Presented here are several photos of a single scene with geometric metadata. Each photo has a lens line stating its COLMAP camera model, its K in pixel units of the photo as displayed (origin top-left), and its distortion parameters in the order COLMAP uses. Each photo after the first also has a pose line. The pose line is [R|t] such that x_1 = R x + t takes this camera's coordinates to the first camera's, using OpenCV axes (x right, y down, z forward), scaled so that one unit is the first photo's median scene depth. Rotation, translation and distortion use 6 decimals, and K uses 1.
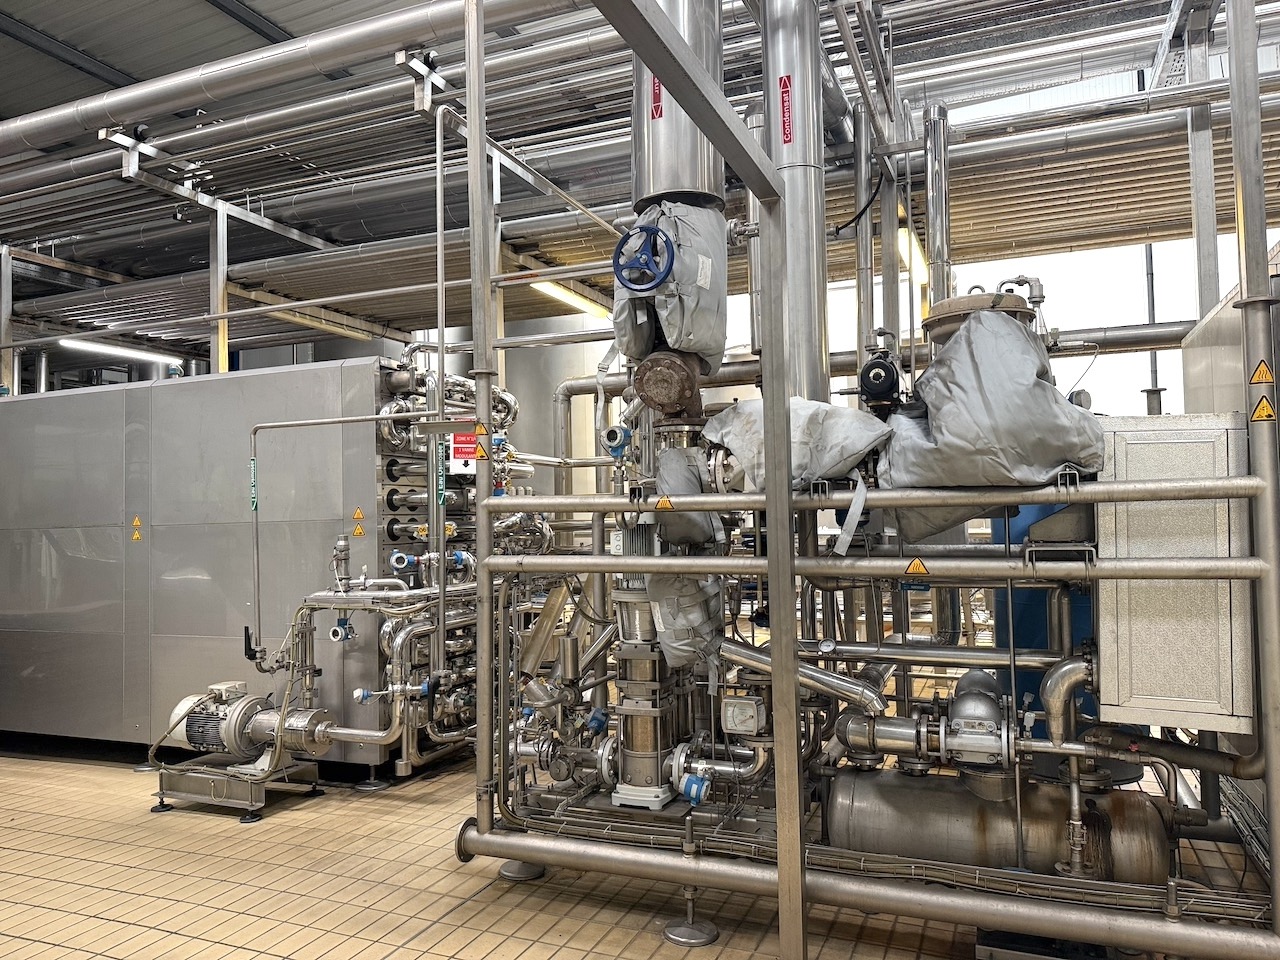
lens RADIAL K [[913.9, 0, 646.3], [0, 913.9, 486.0], [0, 0, 1]] dist [-0.003844, -0.016017]
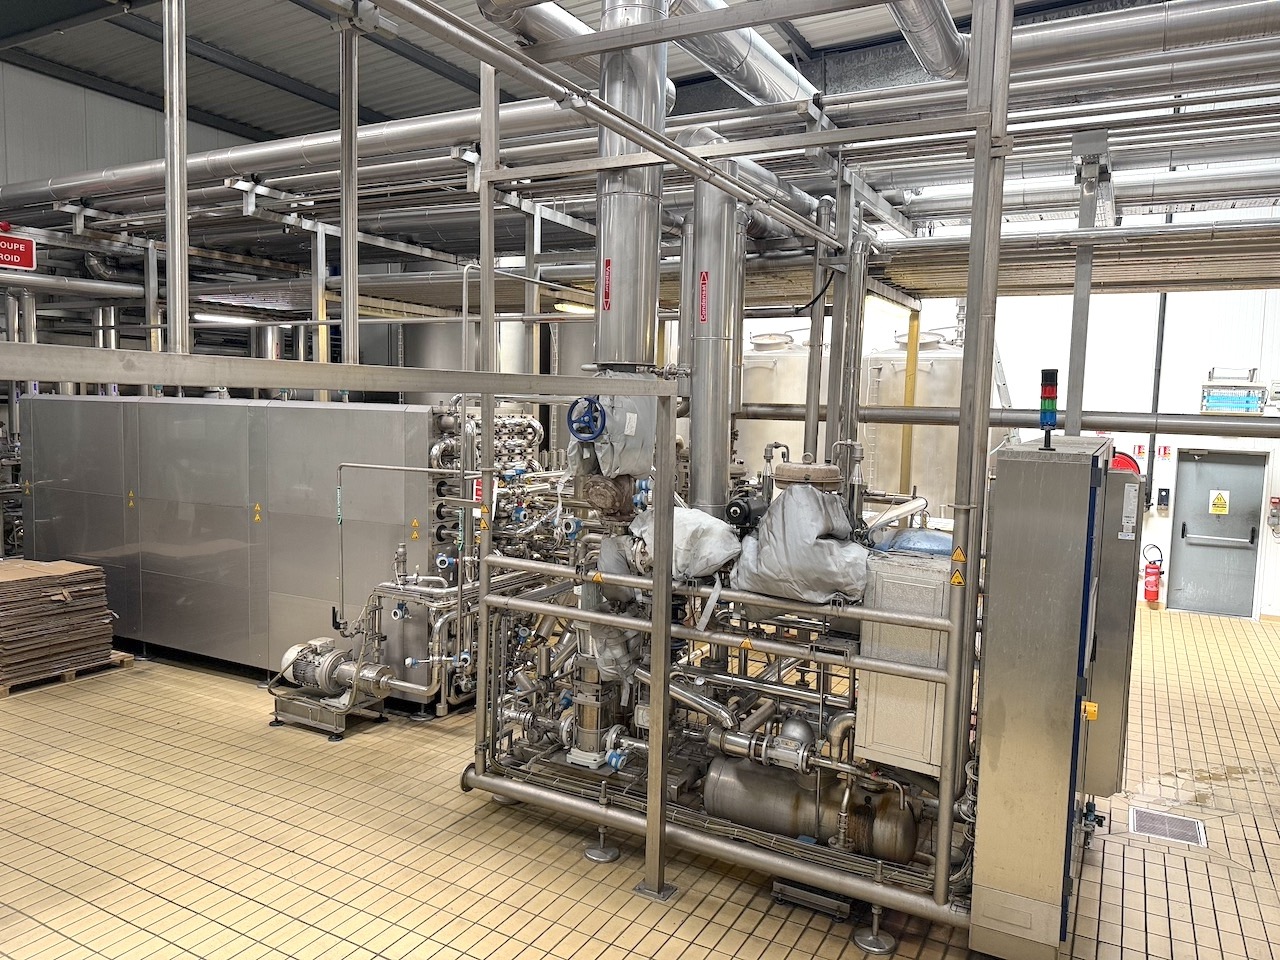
lens RADIAL K [[913.9, 0, 634.0], [0, 913.9, 479.2], [0, 0, 1]] dist [-0.003844, -0.016017]
pose [[0.992478, 0.055048, -0.109353, 0.206455], [-0.042383, 0.992467, 0.114945, -0.278818], [0.114857, -0.109446, 0.987335, -0.395824]]
